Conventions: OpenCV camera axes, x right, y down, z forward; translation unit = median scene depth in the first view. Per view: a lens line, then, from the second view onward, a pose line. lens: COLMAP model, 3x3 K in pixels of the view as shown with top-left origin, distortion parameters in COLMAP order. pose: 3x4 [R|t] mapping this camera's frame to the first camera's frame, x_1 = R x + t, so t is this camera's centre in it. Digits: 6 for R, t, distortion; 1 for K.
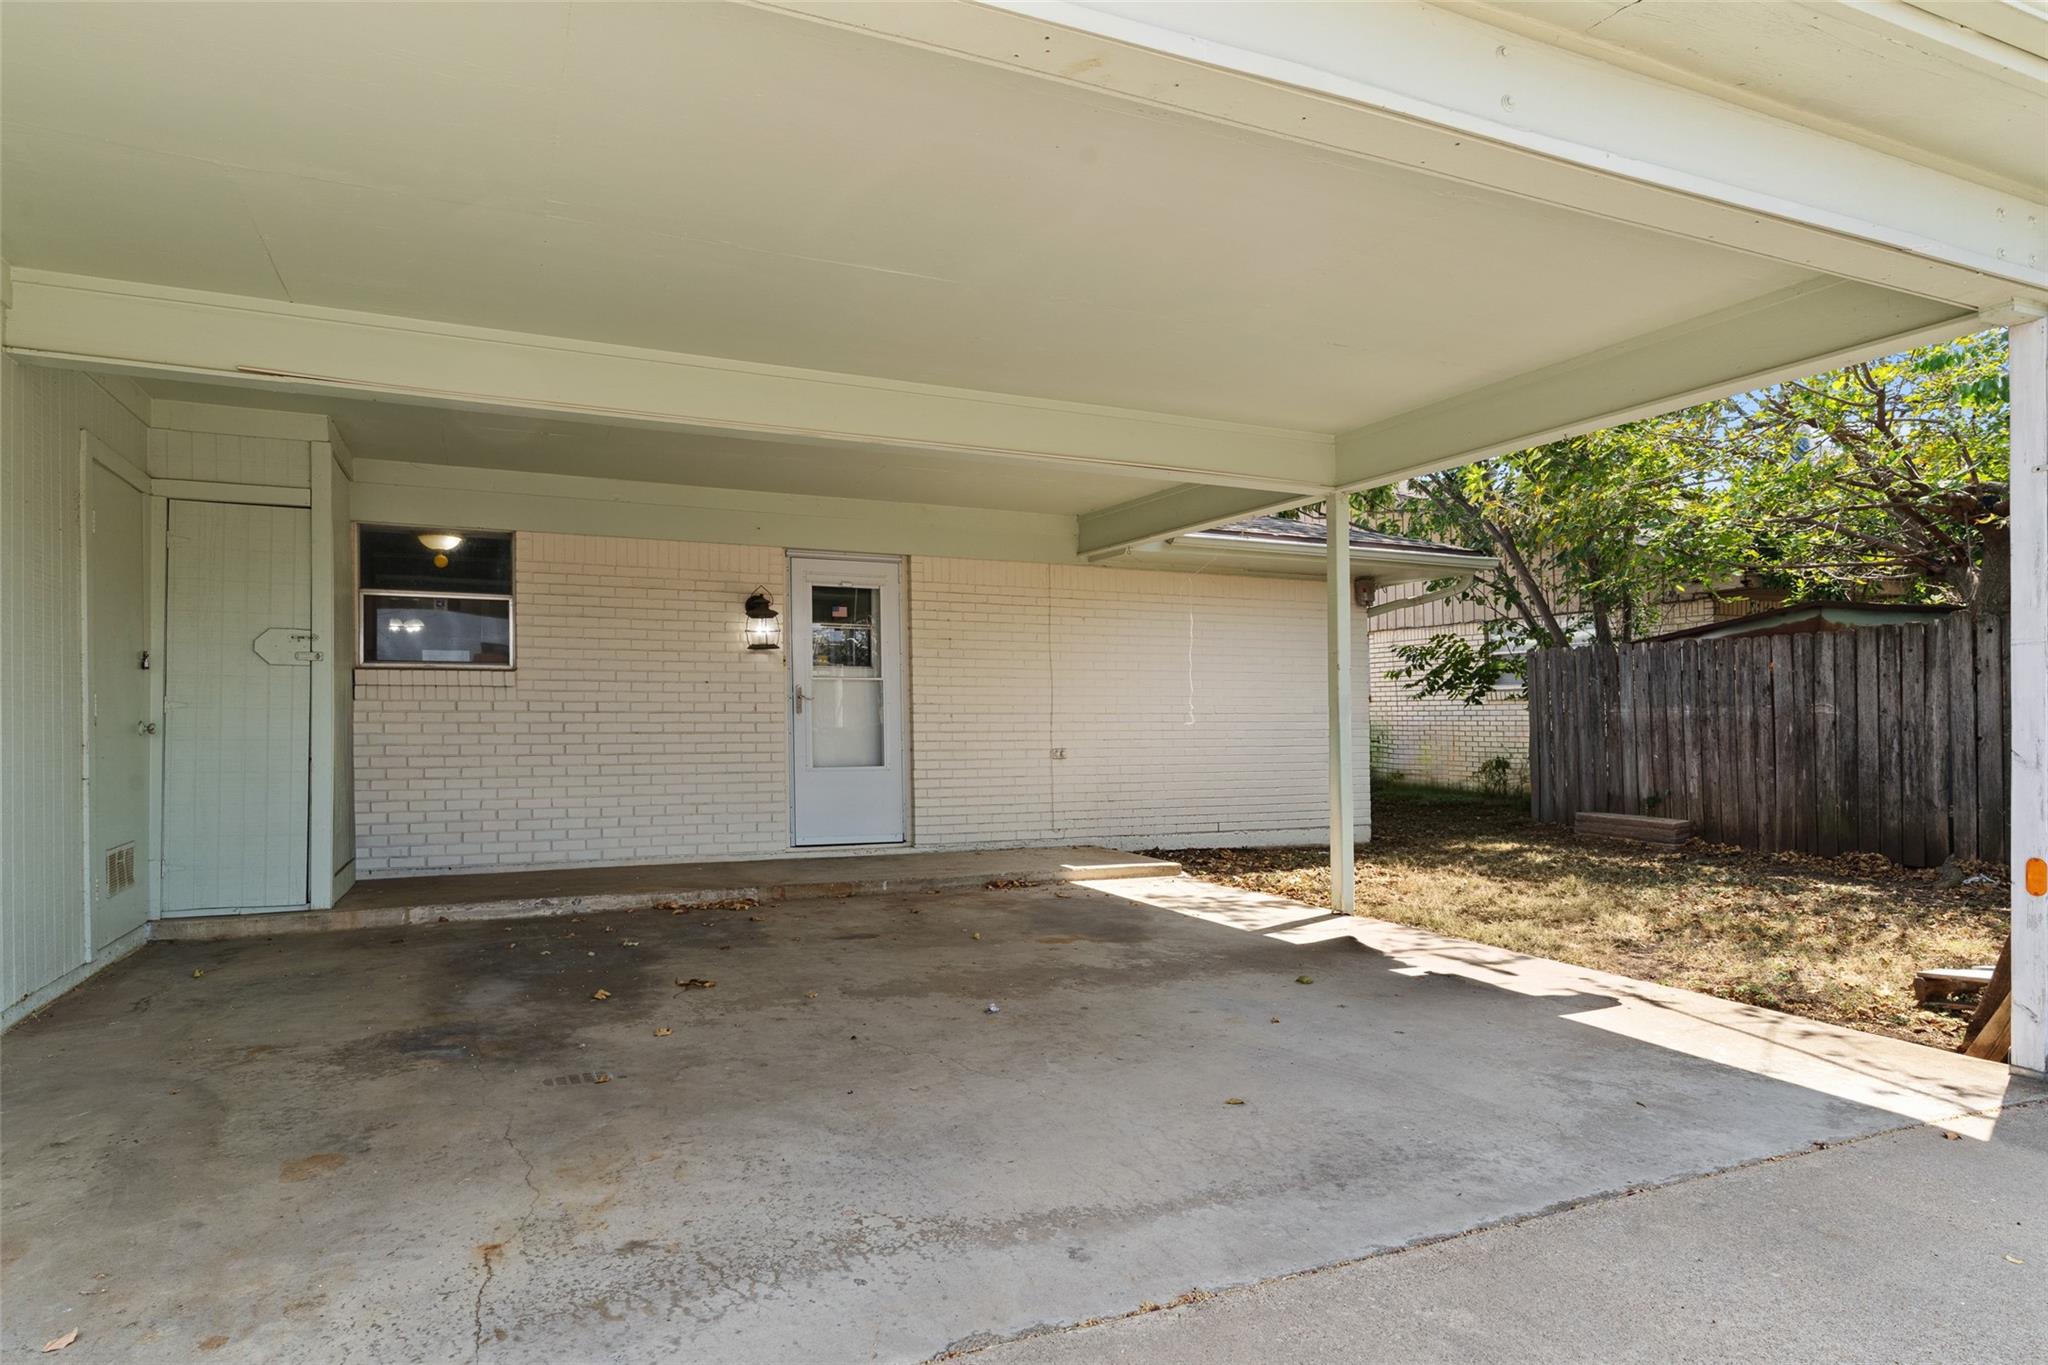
lens RADIAL K [[1160.0, 0, 1023.5], [0, 1160.0, 693.1], [0, 0, 1]] dist [-0.000006, 0.000007]
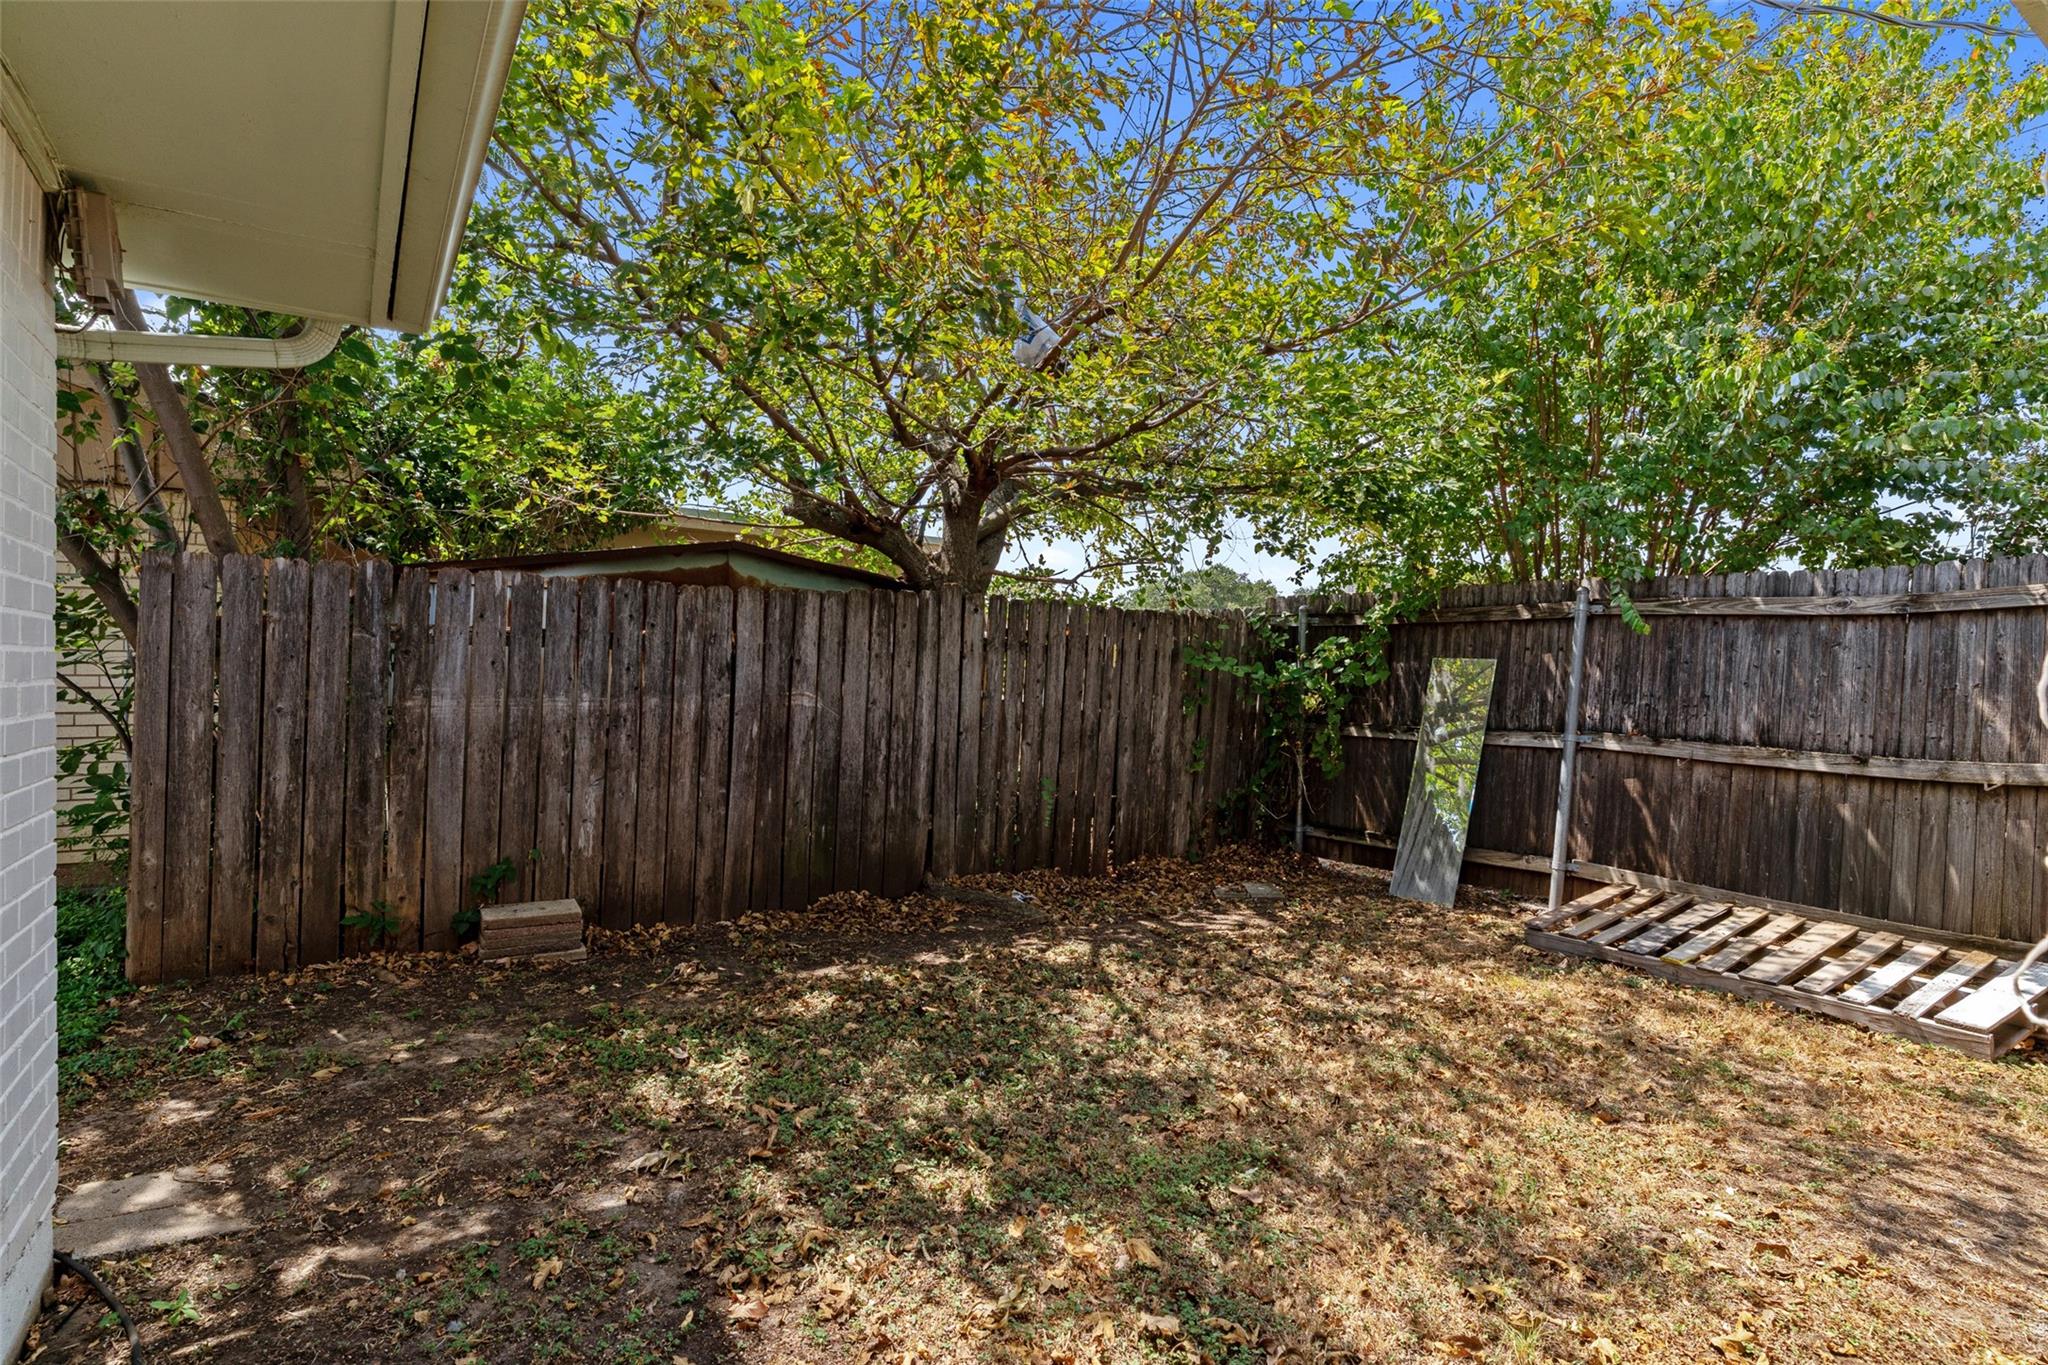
lens RADIAL K [[1041.9, 0, 1025.8], [0, 1041.9, 680.2], [0, 0, 1]] dist [0.001395, 0.000053]
pose [[-0.163371, -0.003570, 0.986558, 0.044349], [-0.026349, 0.999653, -0.000746, -0.001126], [-0.986213, -0.026117, -0.163409, 0.936400]]
